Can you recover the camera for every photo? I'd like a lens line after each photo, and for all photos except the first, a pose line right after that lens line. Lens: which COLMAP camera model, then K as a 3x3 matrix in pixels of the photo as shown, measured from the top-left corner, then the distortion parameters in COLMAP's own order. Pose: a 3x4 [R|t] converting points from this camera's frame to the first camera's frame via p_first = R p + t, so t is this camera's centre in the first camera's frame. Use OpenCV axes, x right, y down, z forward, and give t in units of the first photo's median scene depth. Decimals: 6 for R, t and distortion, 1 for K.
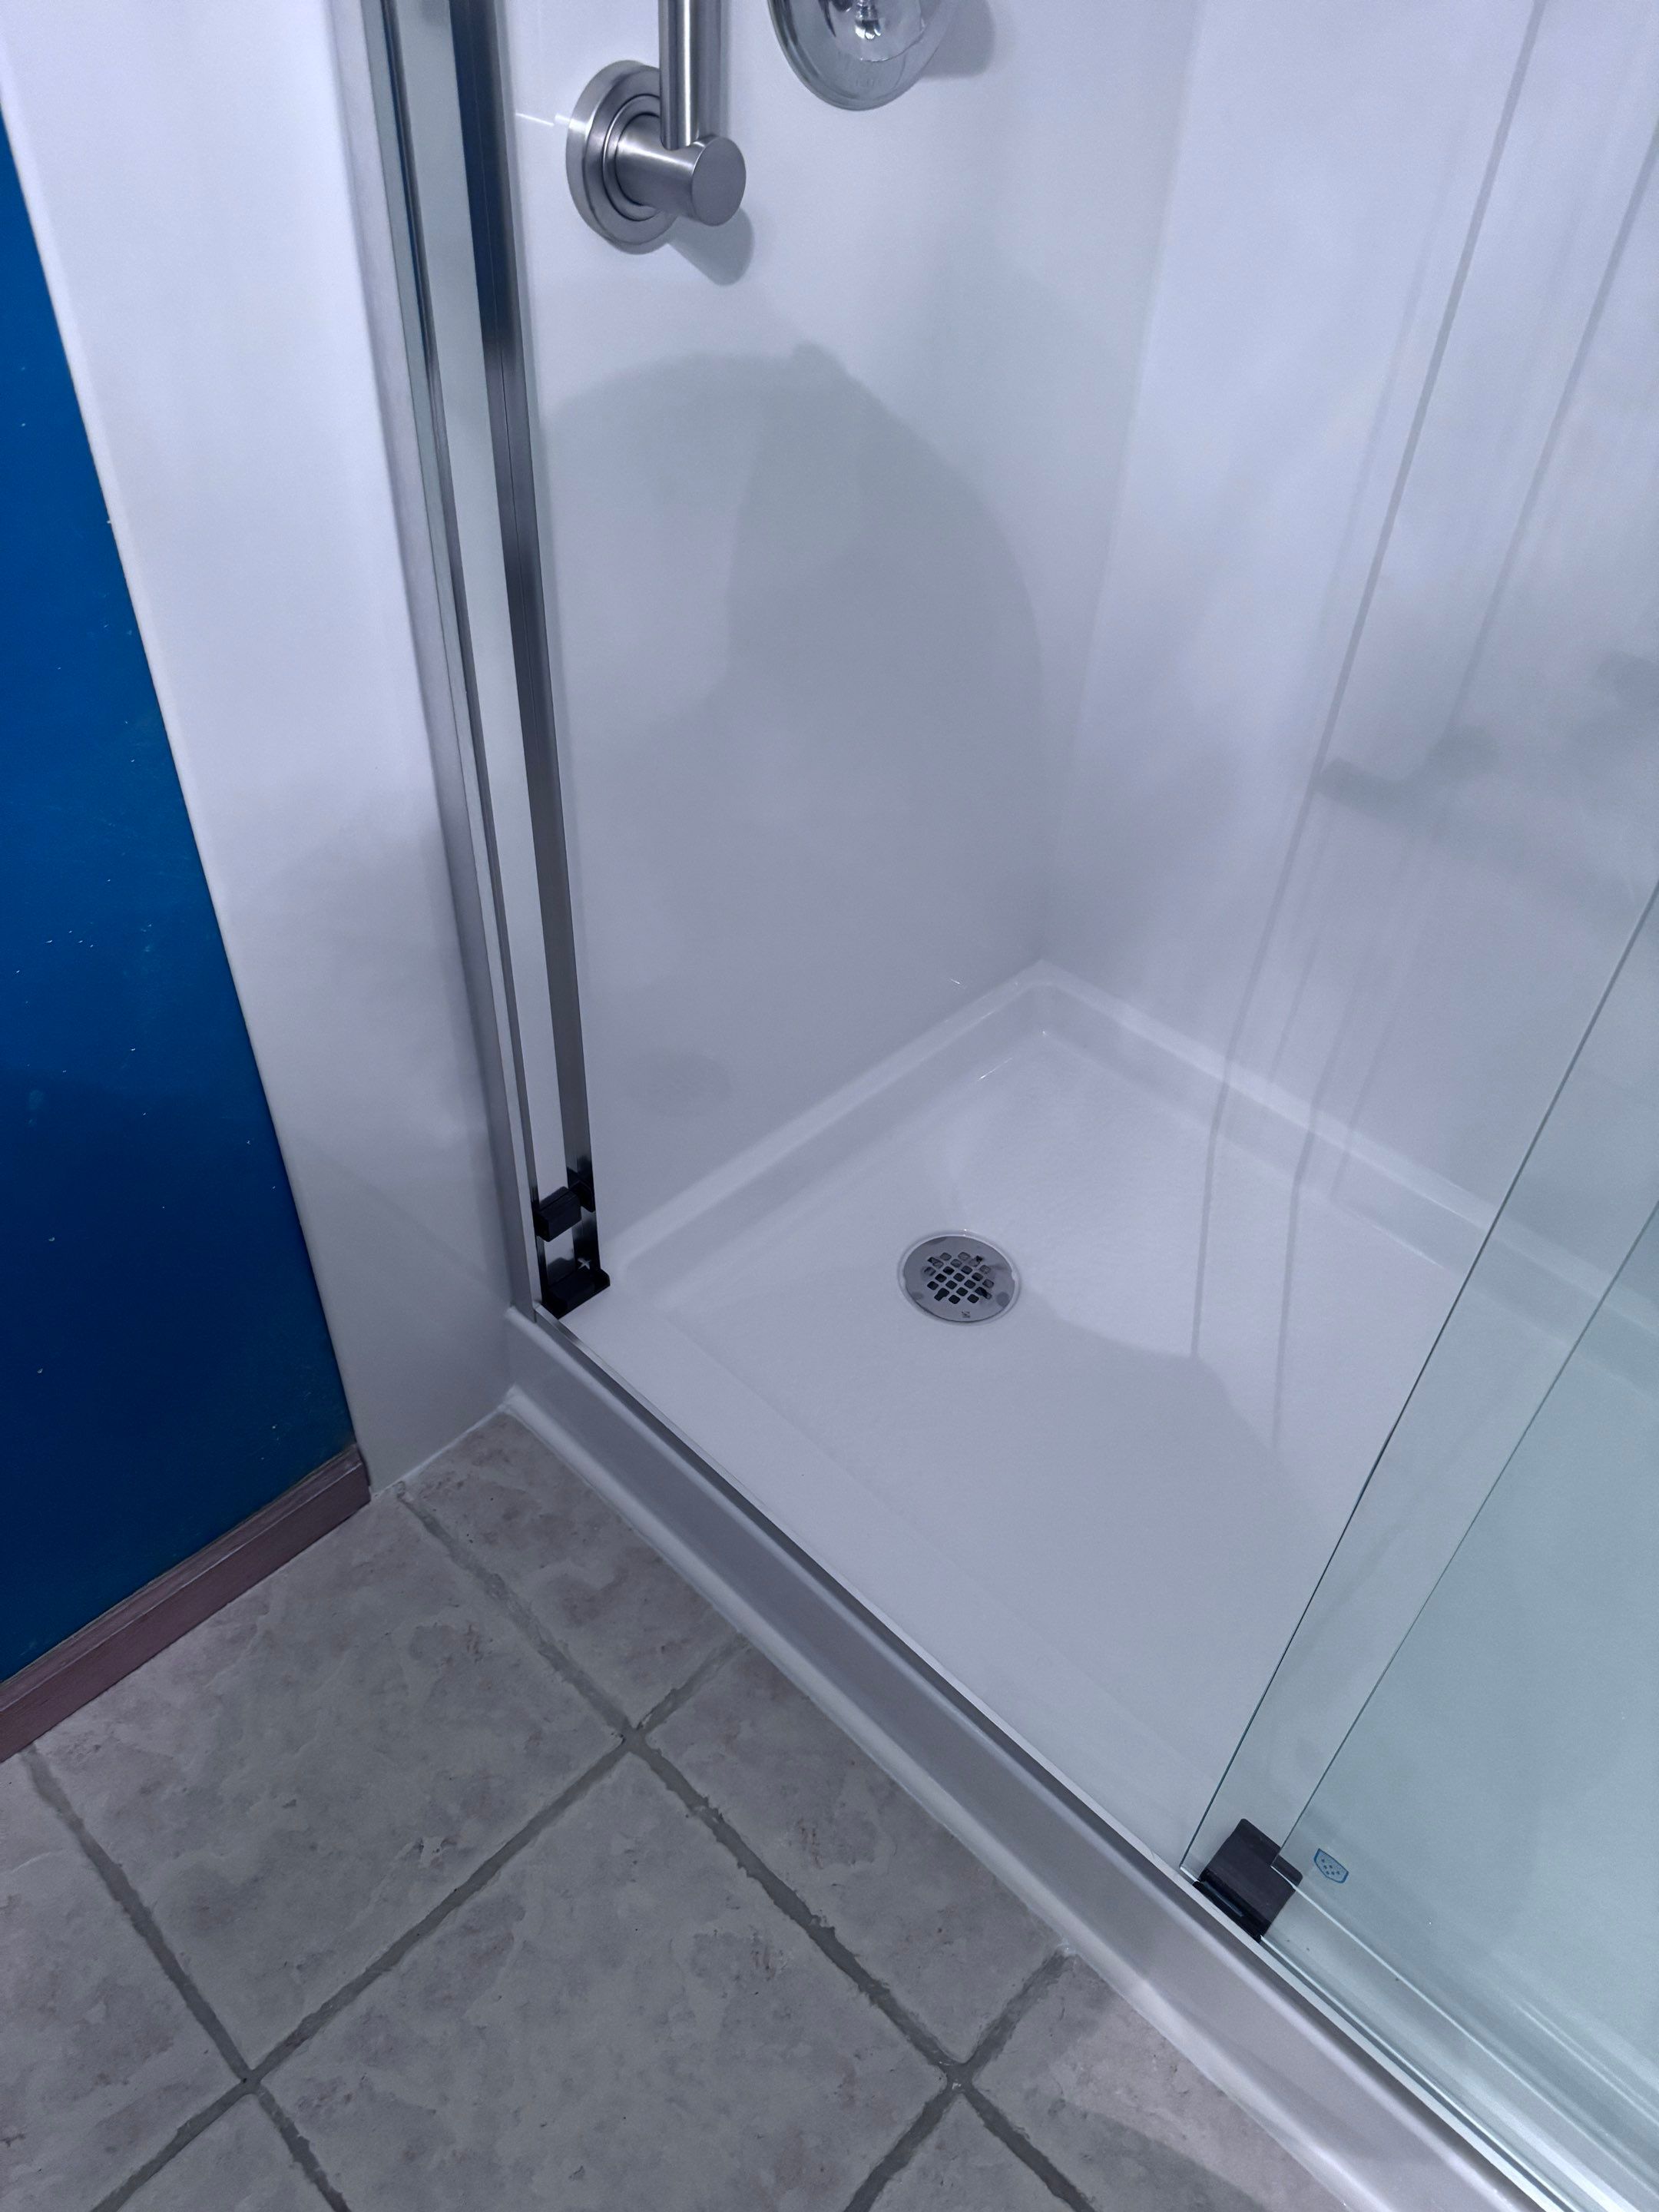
lens RADIAL K [[1569.8, 0, 826.7], [0, 1569.8, 1108.0], [0, 0, 1]] dist [0.037312, -0.043608]
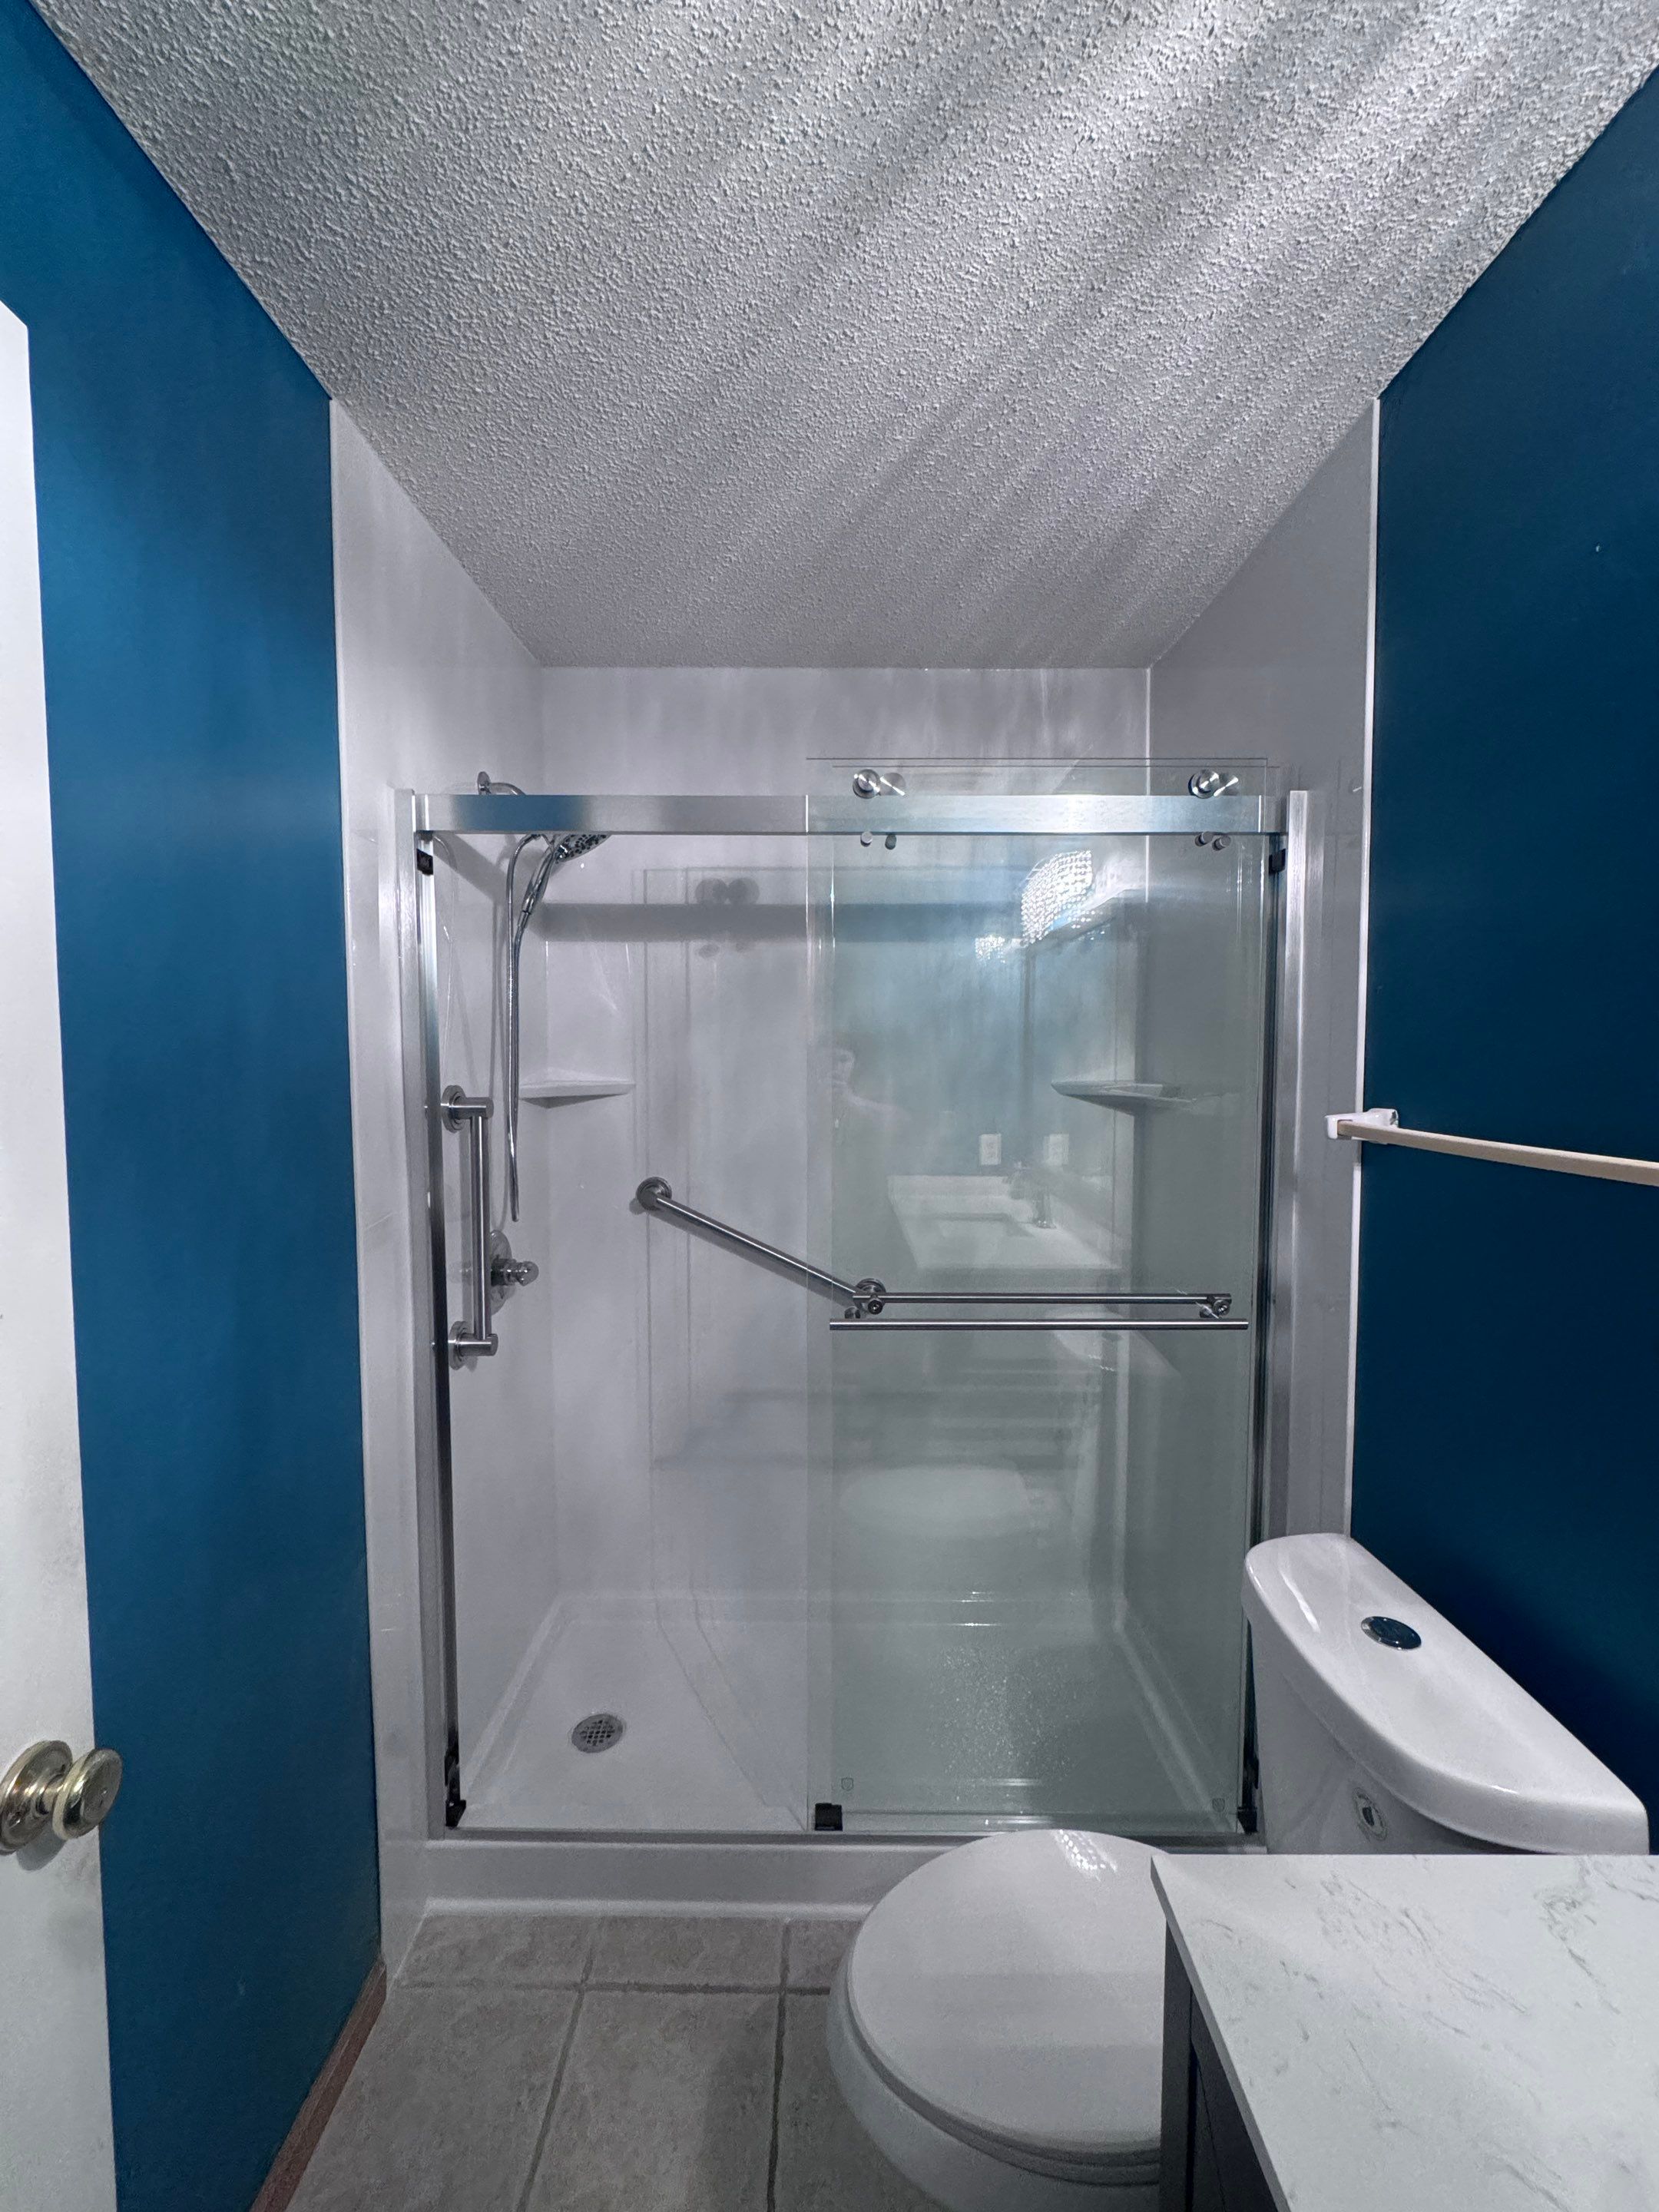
lens RADIAL K [[881.6, 0, 831.8], [0, 881.6, 1103.3], [0, 0, 1]] dist [-0.001819, -0.000164]
pose [[0.723592, -0.086567, 0.684777, -0.618048], [0.499285, 0.750662, -0.432690, 0.194377], [-0.476580, 0.654990, 0.586396, -0.670781]]
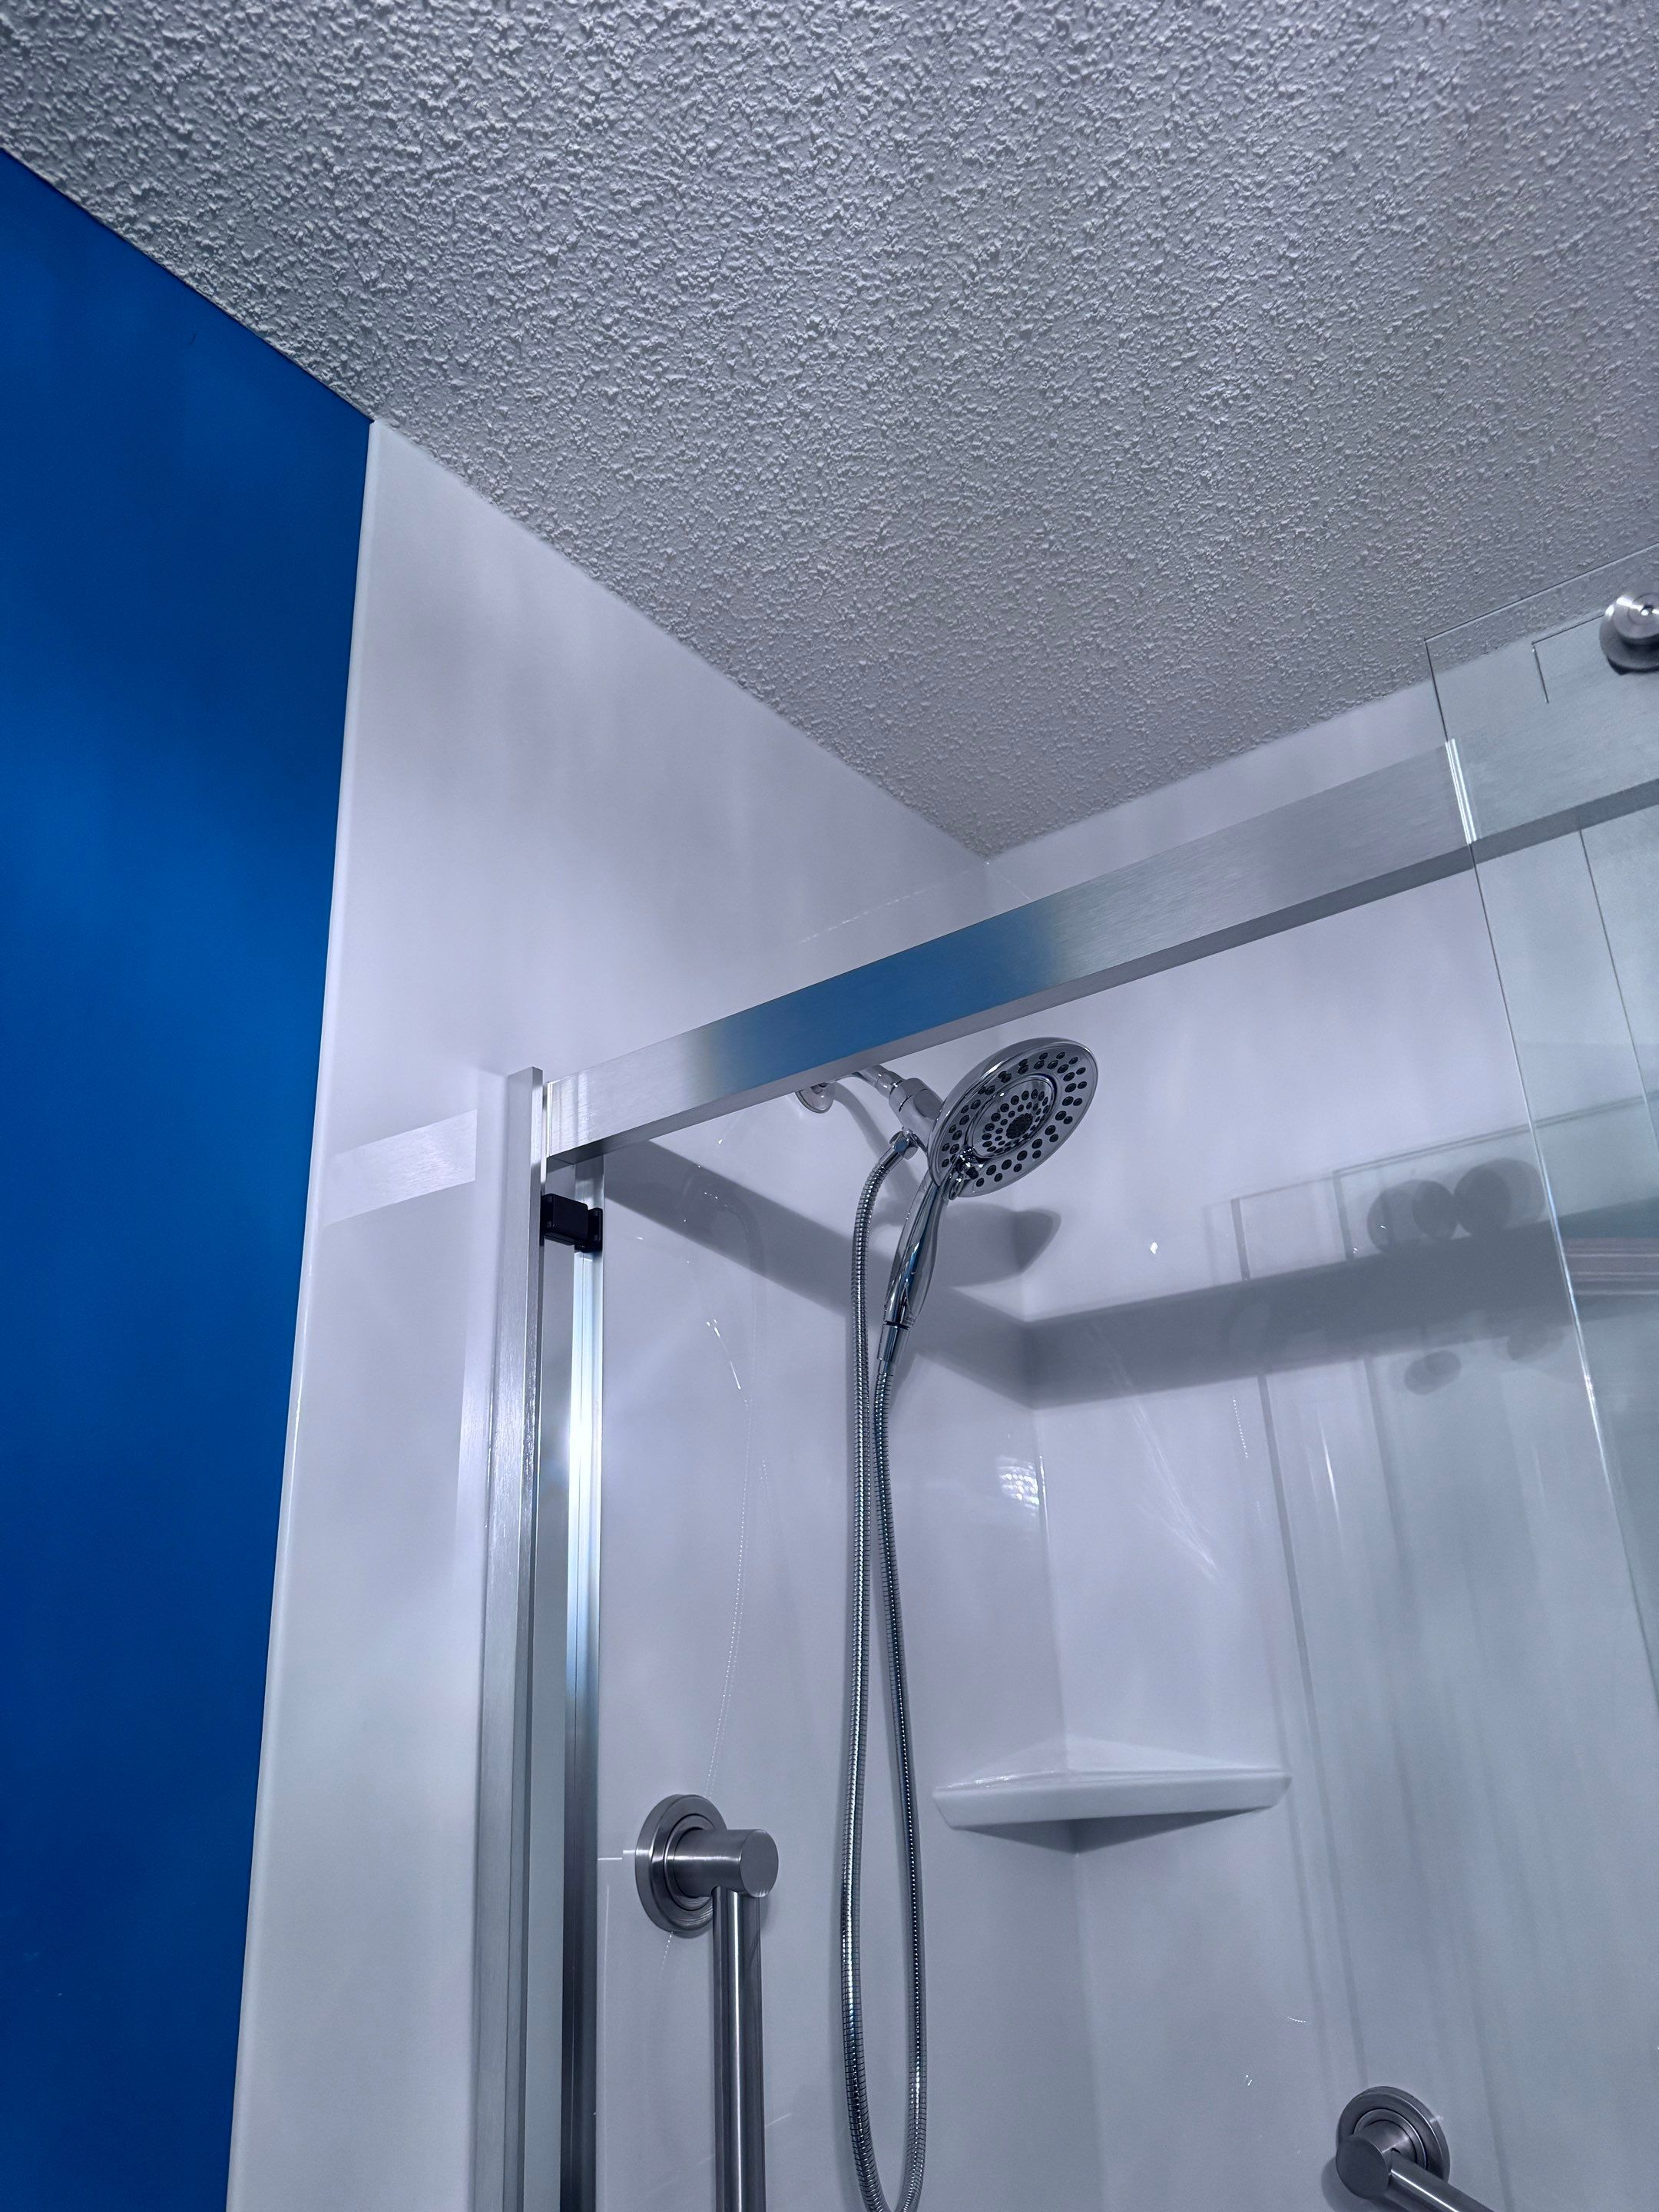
lens RADIAL K [[1569.8, 0, 834.8], [0, 1569.8, 1109.5], [0, 0, 1]] dist [0.037312, -0.043608]
pose [[0.989215, -0.044571, 0.139525, -0.093036], [0.145351, 0.416346, -0.897513, -0.062146], [-0.018087, 0.908113, 0.418334, -0.328275]]
